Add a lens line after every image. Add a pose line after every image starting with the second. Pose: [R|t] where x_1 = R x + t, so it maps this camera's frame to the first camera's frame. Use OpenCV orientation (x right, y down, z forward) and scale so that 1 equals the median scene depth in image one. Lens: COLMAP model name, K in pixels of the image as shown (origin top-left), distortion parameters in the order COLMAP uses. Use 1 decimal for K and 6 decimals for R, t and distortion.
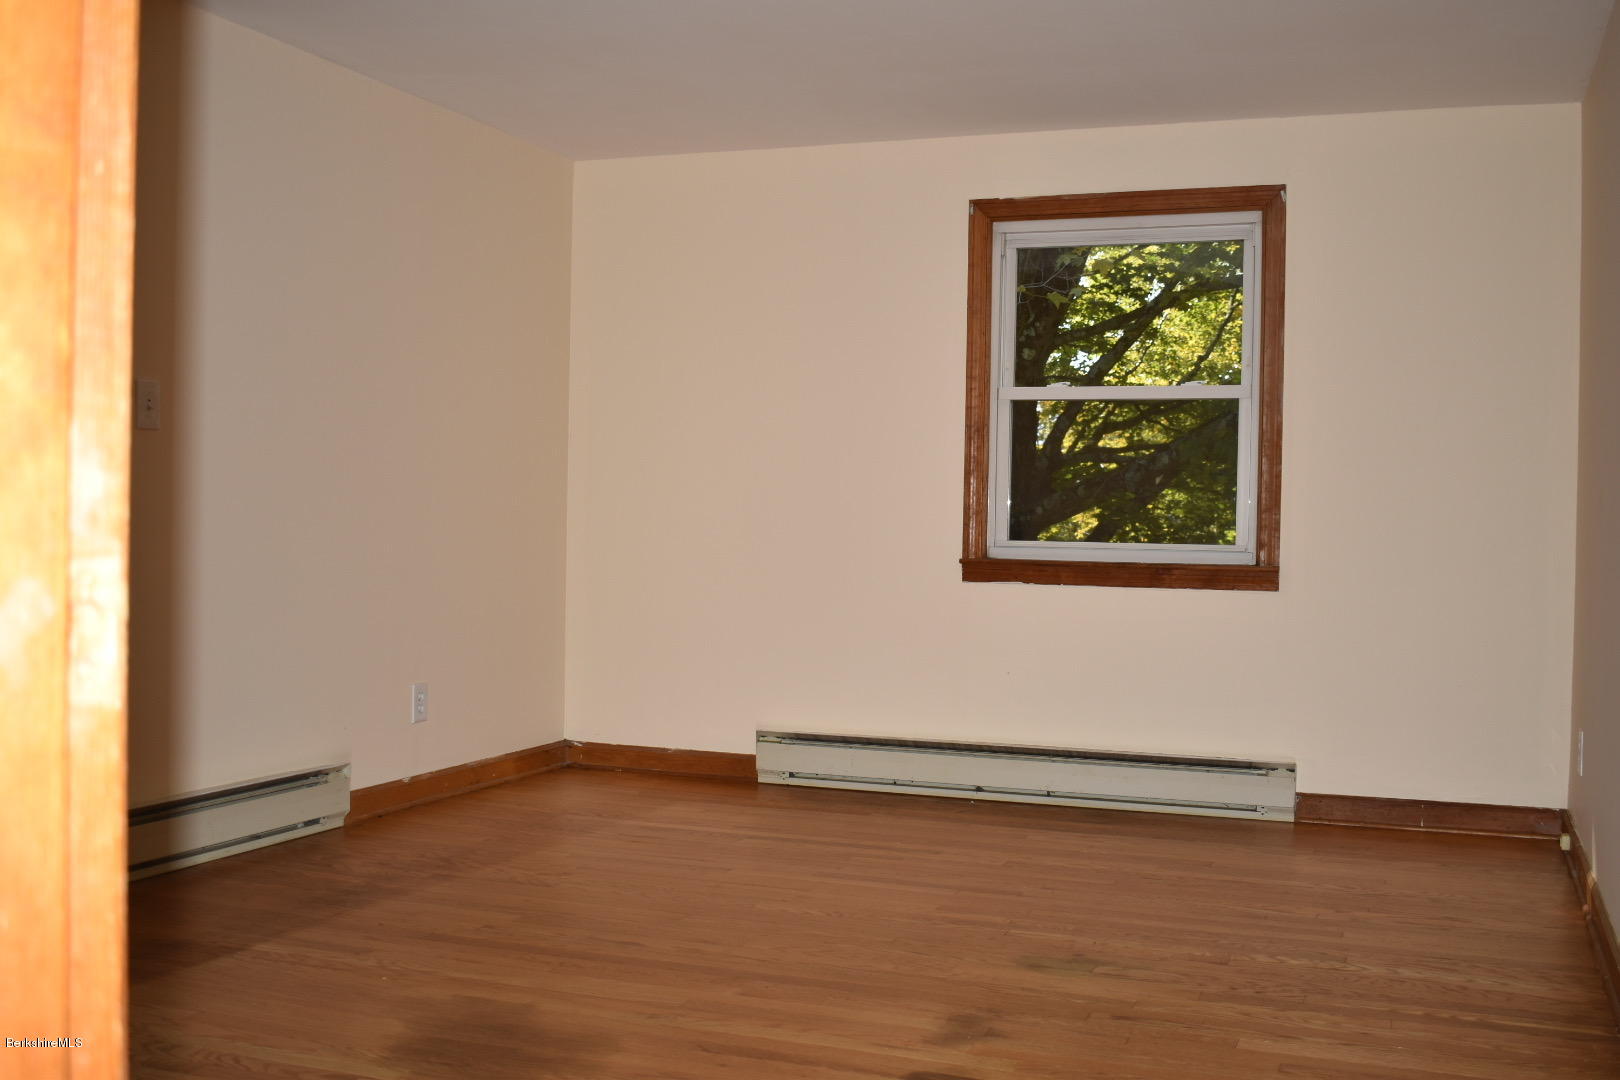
lens RADIAL K [[1700.6, 0, 817.5], [0, 1700.6, 529.1], [0, 0, 1]] dist [-0.063515, 0.000000]
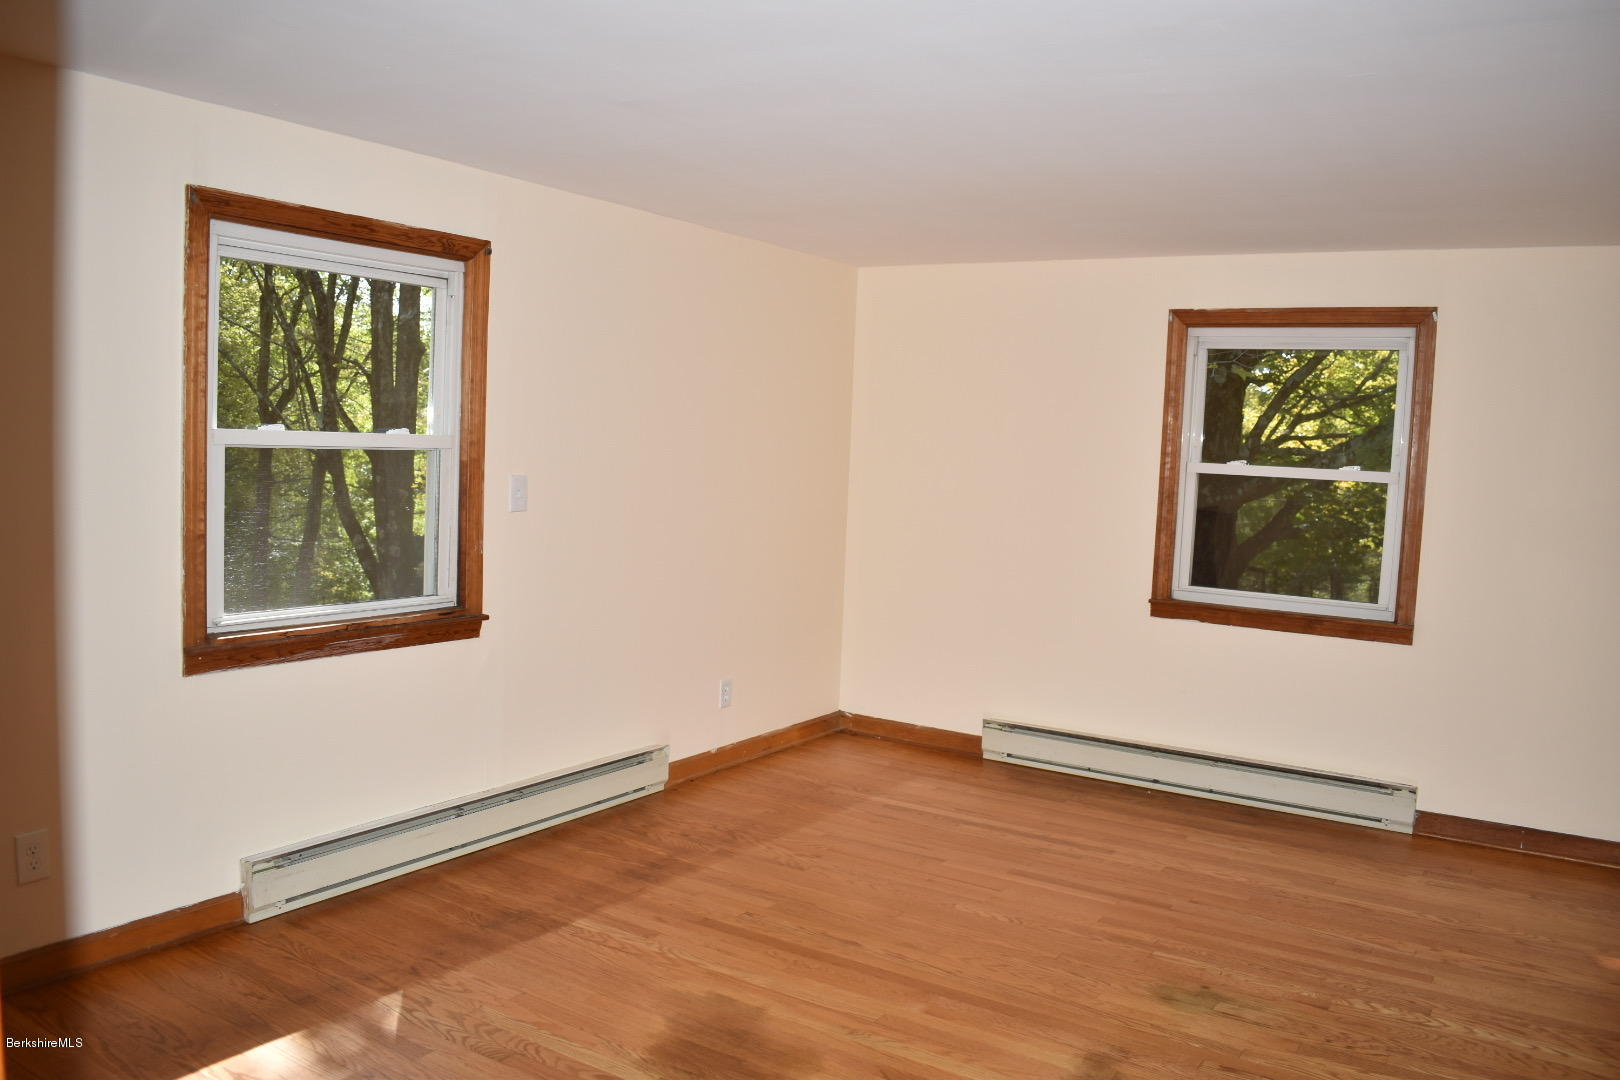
lens RADIAL K [[1273.0, 0, 811.7], [0, 1273.0, 548.8], [0, 0, 1]] dist [-0.094370, 0.019247]
pose [[0.978510, 0.040213, -0.202240, 0.029668], [-0.026300, 0.997128, 0.071018, -0.085181], [0.204515, -0.064173, 0.976758, 0.045649]]
